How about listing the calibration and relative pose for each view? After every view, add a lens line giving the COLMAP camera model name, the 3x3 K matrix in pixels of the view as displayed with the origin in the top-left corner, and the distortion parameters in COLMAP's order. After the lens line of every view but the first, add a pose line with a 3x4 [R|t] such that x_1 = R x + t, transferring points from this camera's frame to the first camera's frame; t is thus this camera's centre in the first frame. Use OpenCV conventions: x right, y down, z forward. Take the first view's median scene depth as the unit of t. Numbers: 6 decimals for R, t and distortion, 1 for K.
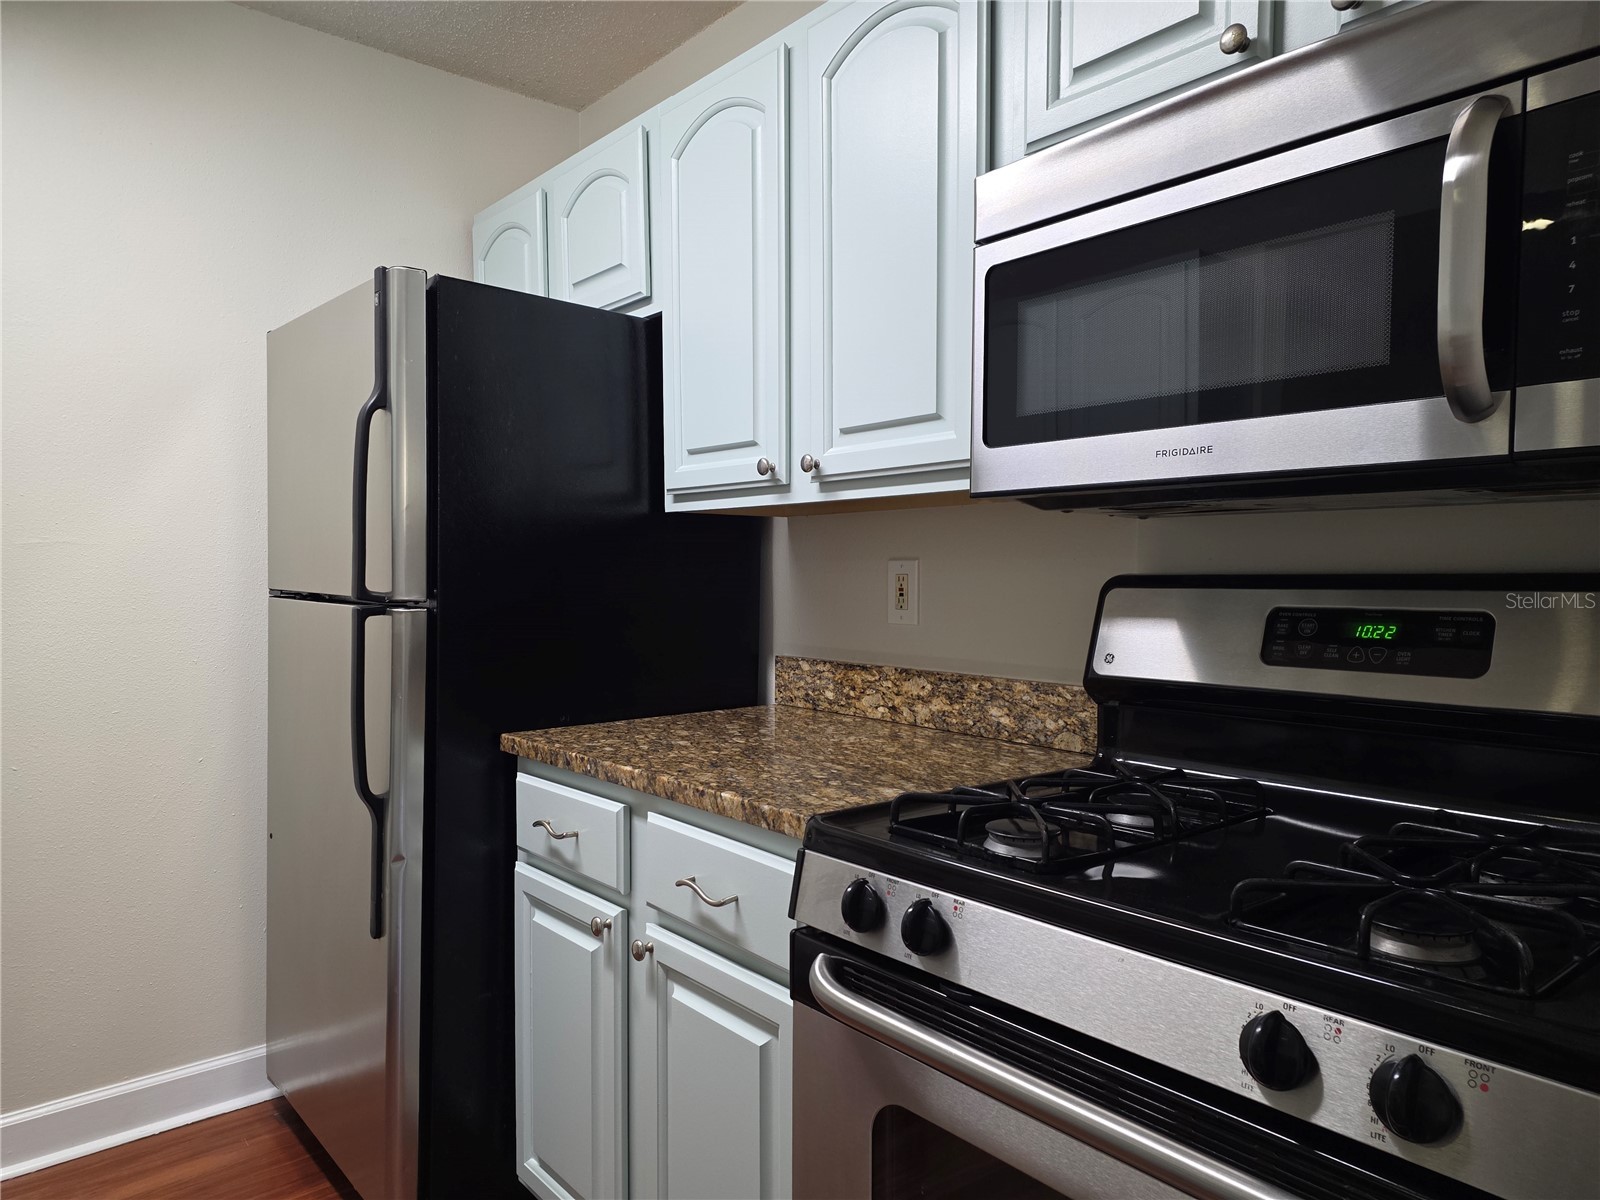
lens RADIAL K [[1061.9, 0, 802.0], [0, 1061.9, 598.4], [0, 0, 1]] dist [0.081415, -0.064231]
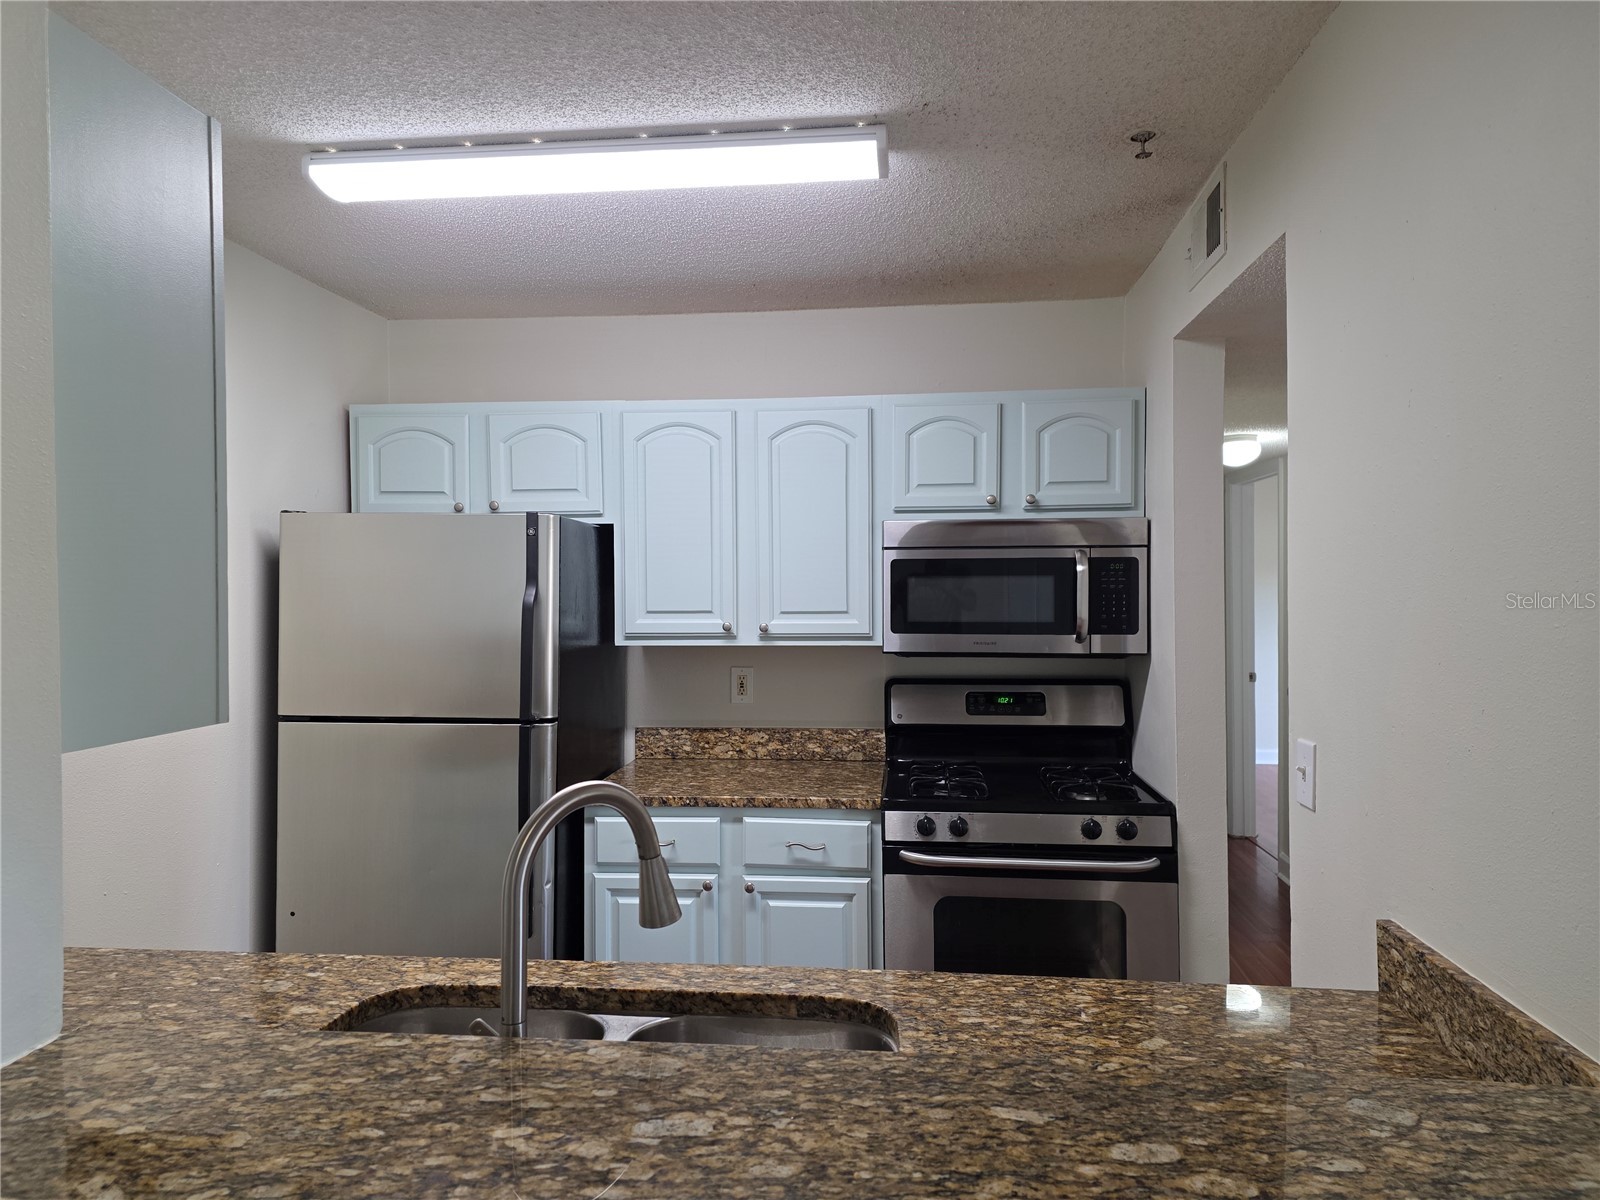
lens RADIAL K [[1061.9, 0, 804.7], [0, 1061.9, 592.2], [0, 0, 1]] dist [0.081415, -0.064231]
pose [[0.727828, -0.012989, 0.685636, -1.177404], [0.026438, 0.999609, -0.009127, -0.160708], [-0.685249, 0.024770, 0.727887, -0.423925]]
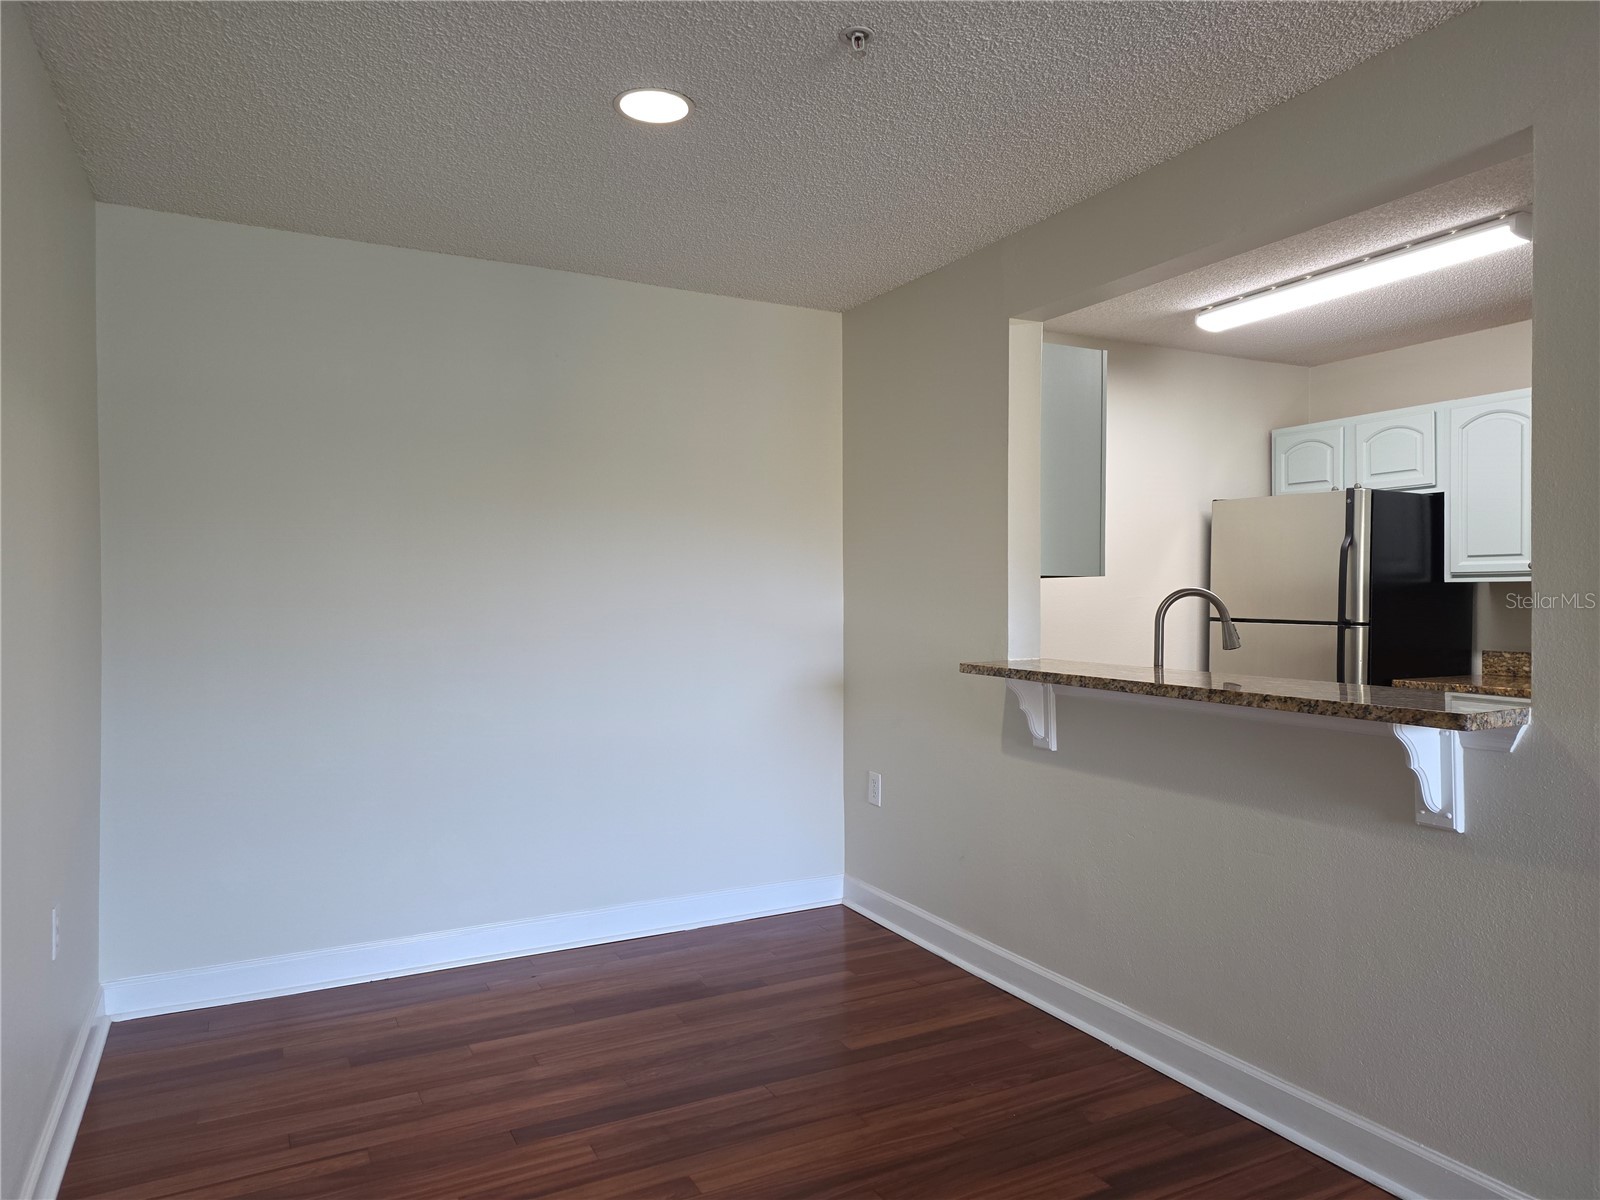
lens RADIAL K [[1061.9, 0, 799.2], [0, 1061.9, 599.2], [0, 0, 1]] dist [0.081415, -0.064231]
pose [[0.975804, -0.007097, -0.218530, -1.073100], [0.002065, 0.999728, -0.023246, 0.002133], [0.218636, 0.022232, 0.975553, -1.667110]]
